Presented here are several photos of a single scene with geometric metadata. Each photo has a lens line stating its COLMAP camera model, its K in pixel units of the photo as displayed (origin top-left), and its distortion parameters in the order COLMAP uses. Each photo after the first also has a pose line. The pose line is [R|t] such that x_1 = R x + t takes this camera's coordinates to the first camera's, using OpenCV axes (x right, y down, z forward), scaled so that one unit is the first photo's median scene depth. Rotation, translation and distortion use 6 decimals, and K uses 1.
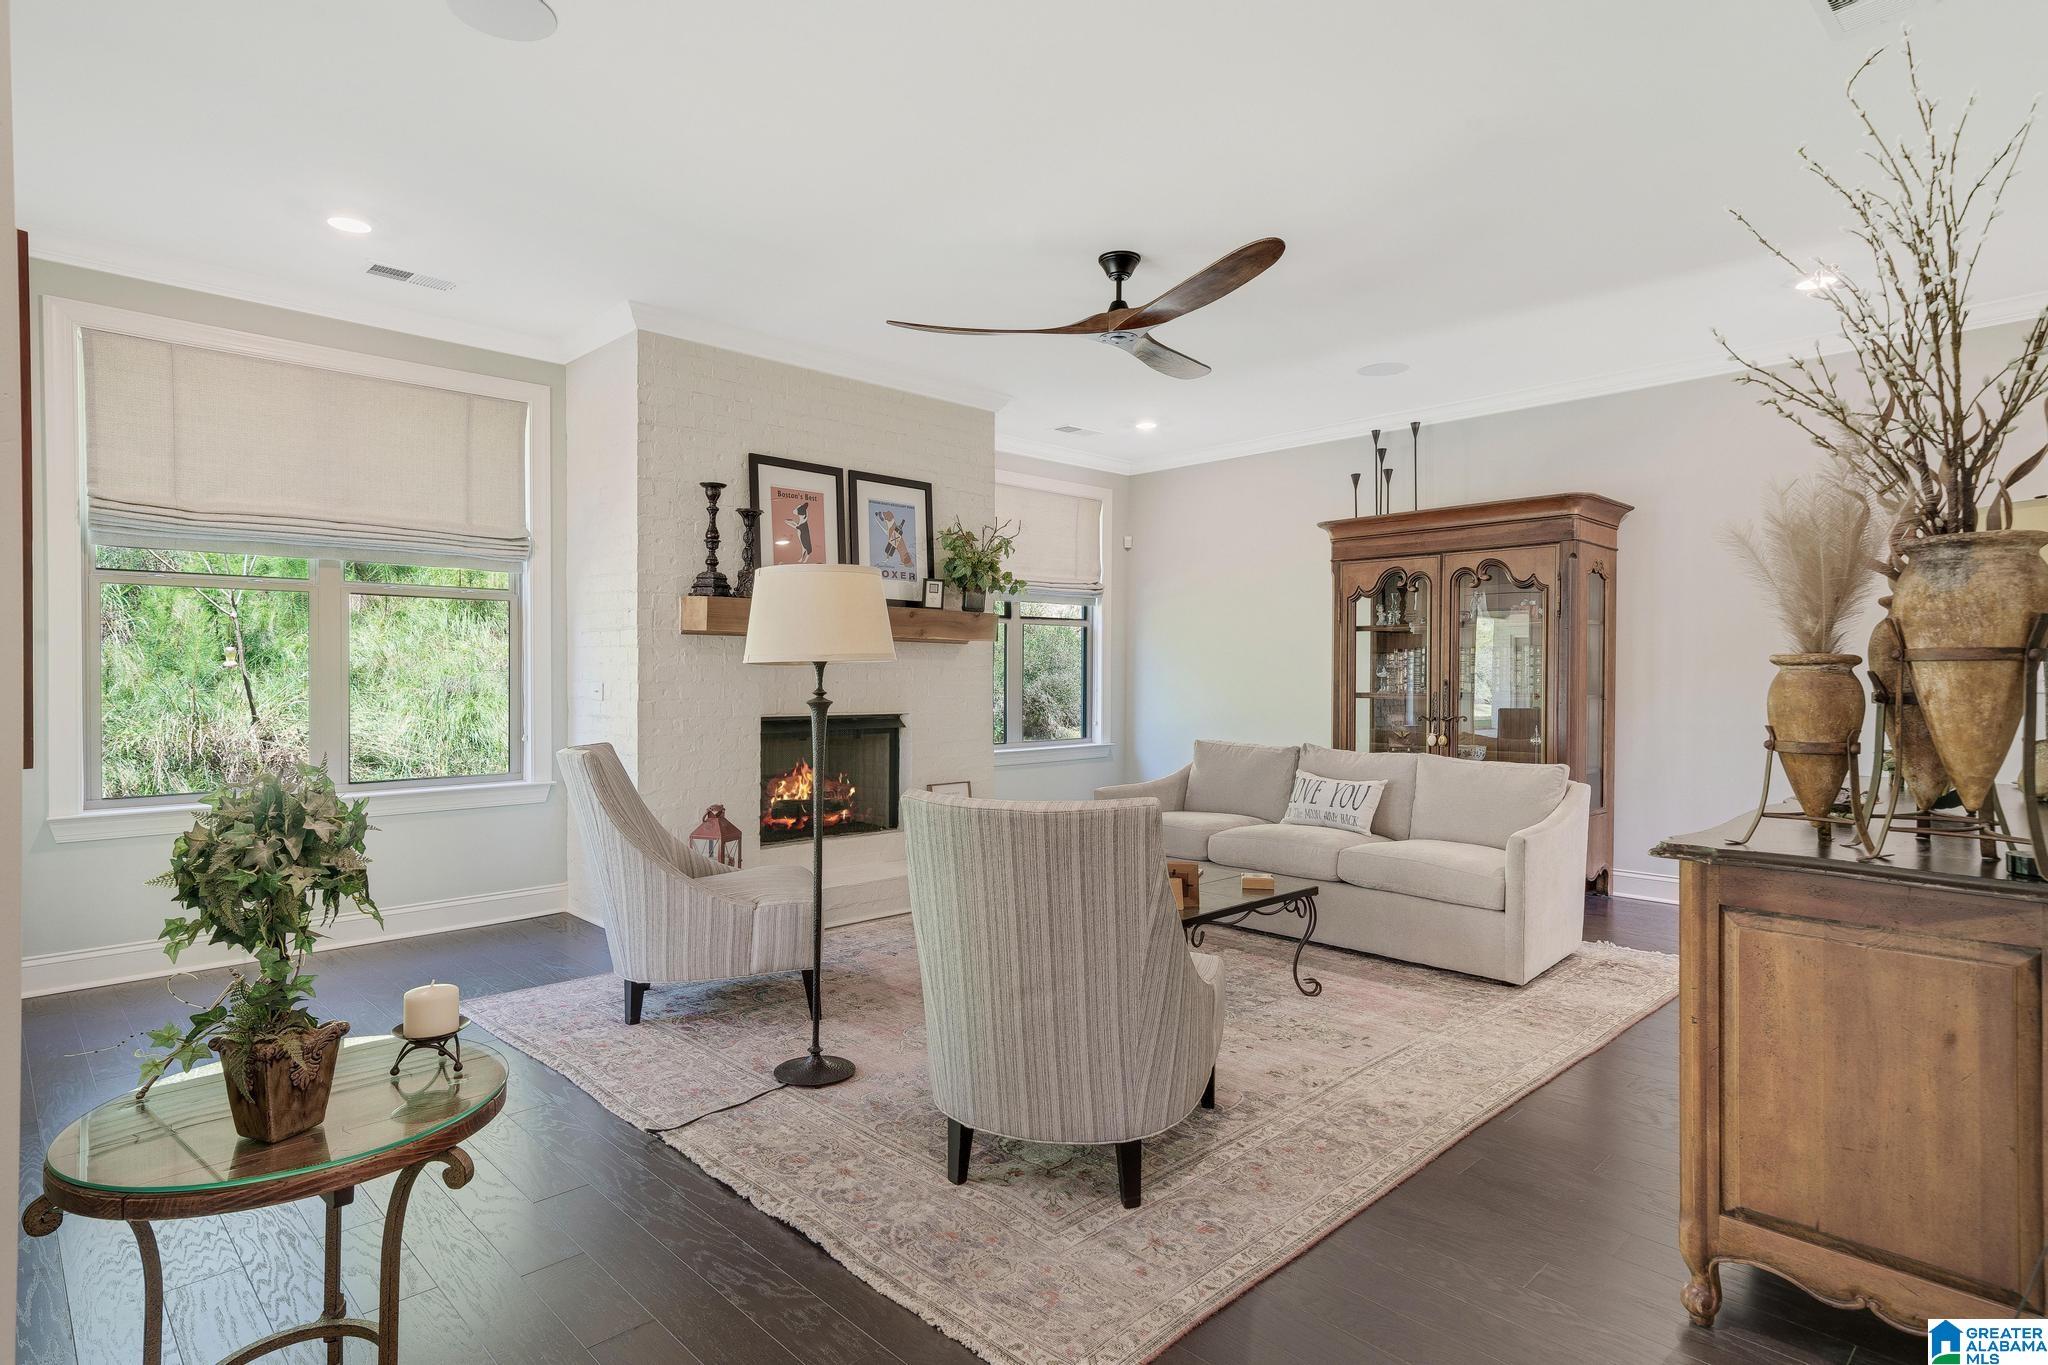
lens RADIAL K [[1068.1, 0, 1024.0], [0, 1068.1, 682.5], [0, 0, 1]] dist [0.026585, 0.000506]
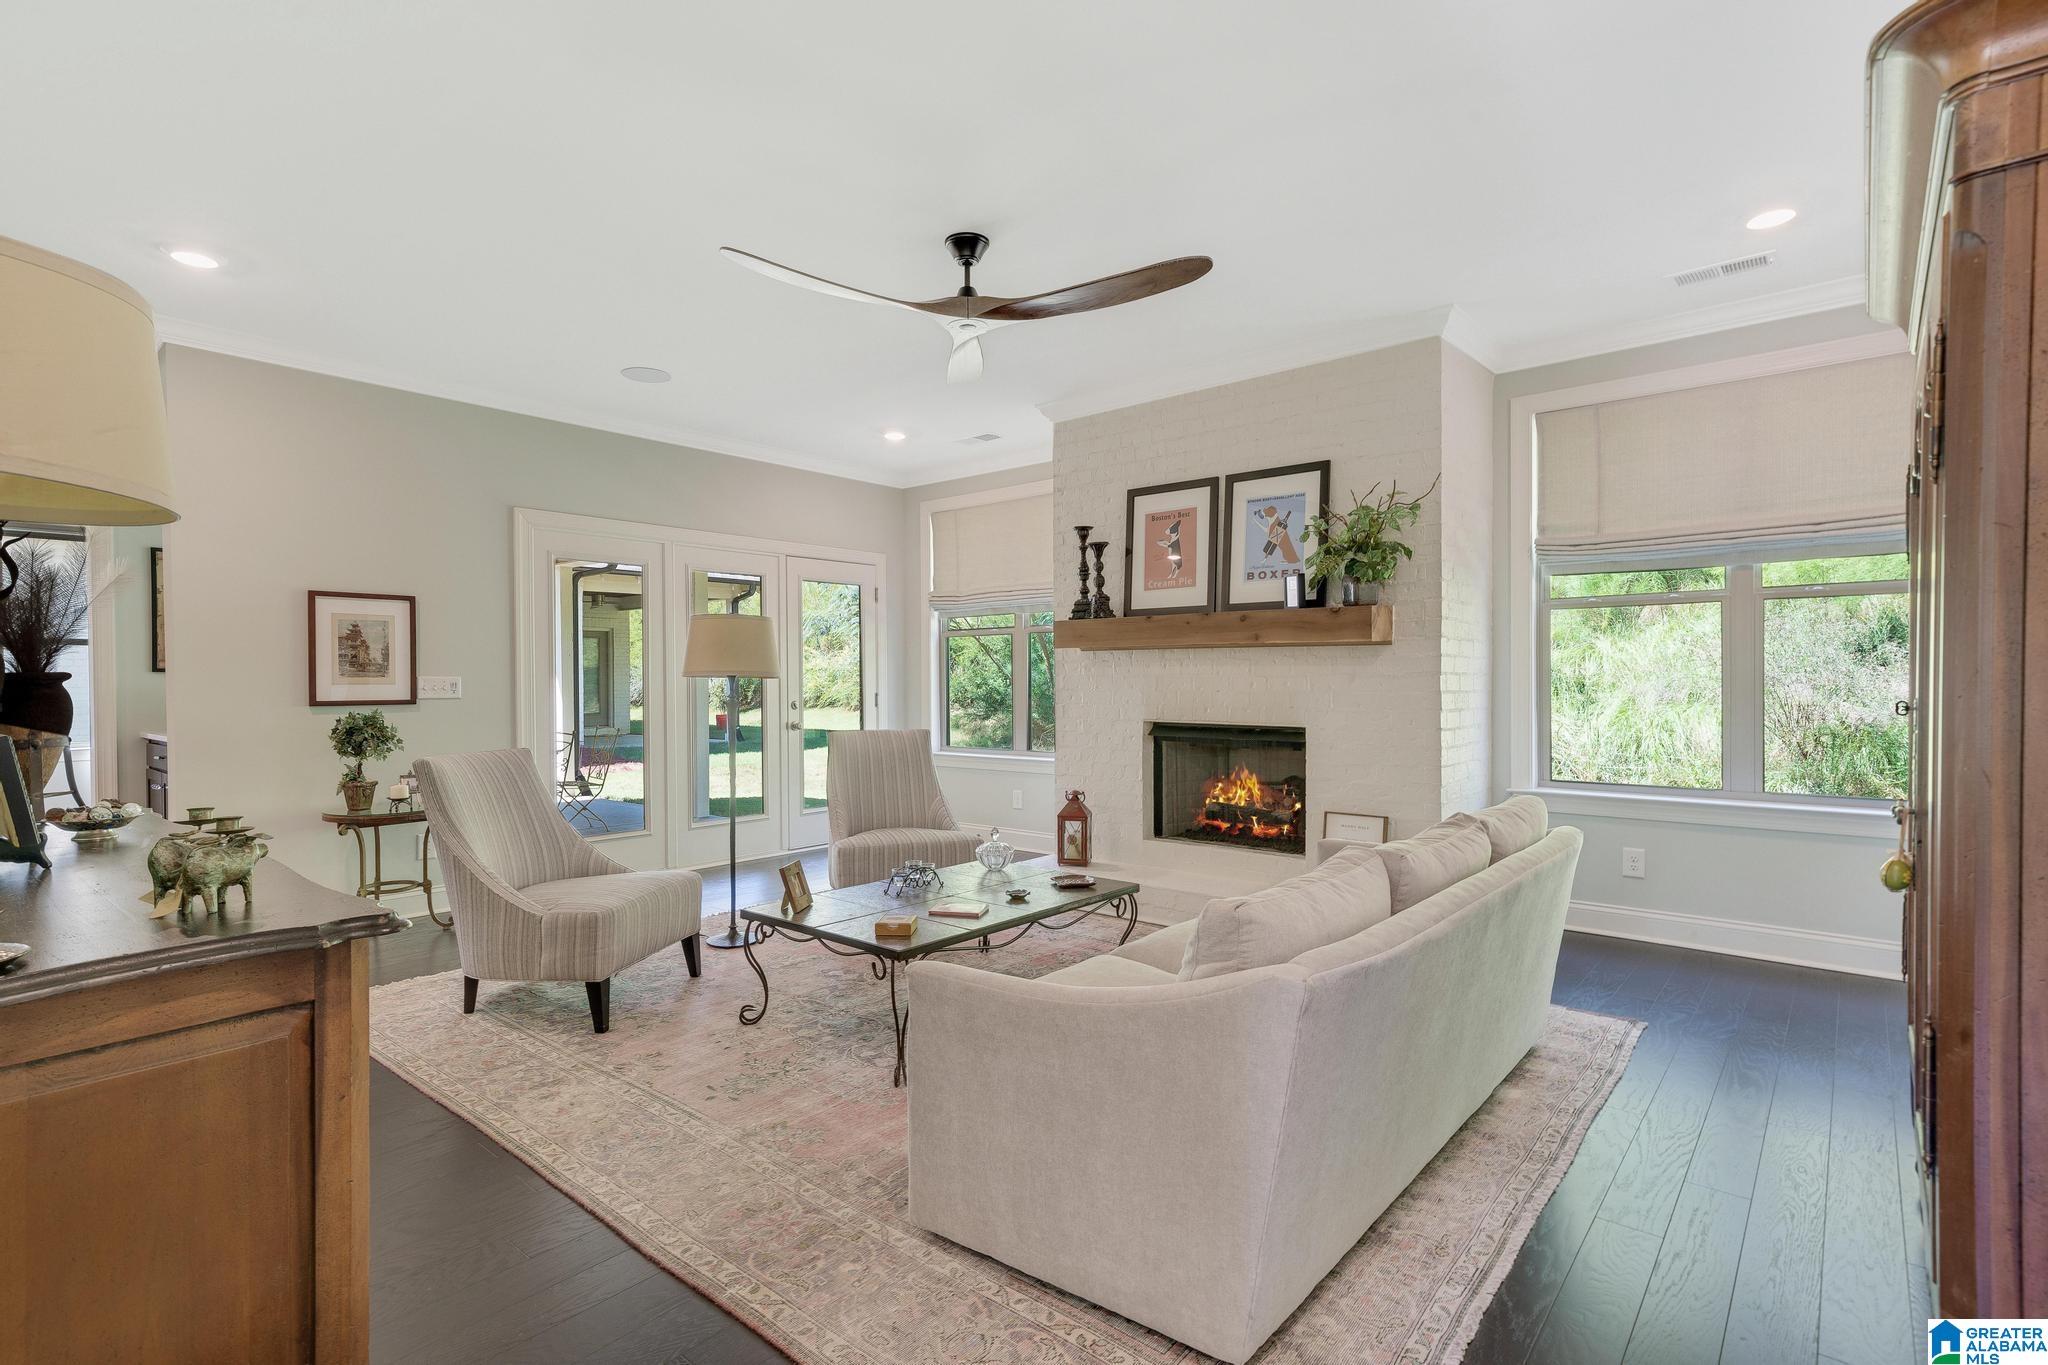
lens RADIAL K [[988.3, 0, 1056.4], [0, 988.3, 694.7], [0, 0, 1]] dist [0.000728, 0.000325]
pose [[0.109824, 0.013342, -0.993861, 0.783864], [-0.003508, 0.999909, 0.013036, -0.008330], [0.993945, 0.002055, 0.109861, 0.800940]]
